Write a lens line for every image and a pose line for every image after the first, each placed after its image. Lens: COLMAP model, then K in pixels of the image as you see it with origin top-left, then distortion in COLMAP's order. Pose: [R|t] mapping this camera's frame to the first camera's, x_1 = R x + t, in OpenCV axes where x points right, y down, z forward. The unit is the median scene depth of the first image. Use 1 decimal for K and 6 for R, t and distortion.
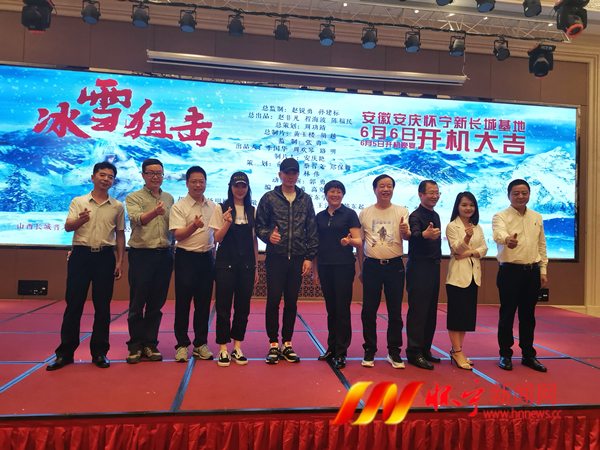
lens RADIAL K [[453.2, 0, 300.6], [0, 453.2, 225.2], [0, 0, 1]] dist [0.085011, 0.008219]
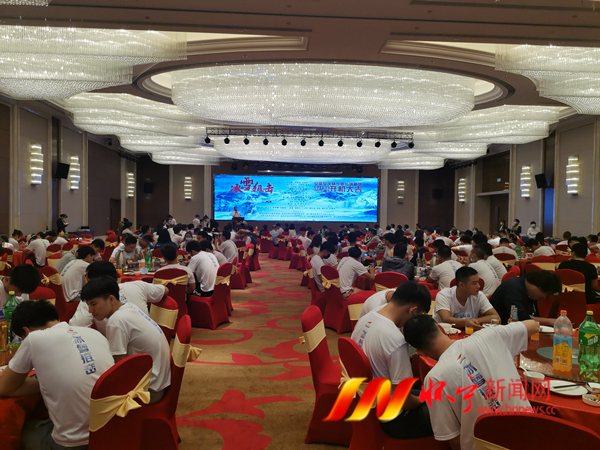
lens RADIAL K [[453.2, 0, 298.1], [0, 453.2, 225.7], [0, 0, 1]] dist [0.085011, 0.008219]
pose [[0.996852, -0.015930, -0.077672, 0.284035], [0.018882, 0.999121, 0.037421, -0.039635], [0.077008, -0.038770, 0.996276, -2.640733]]
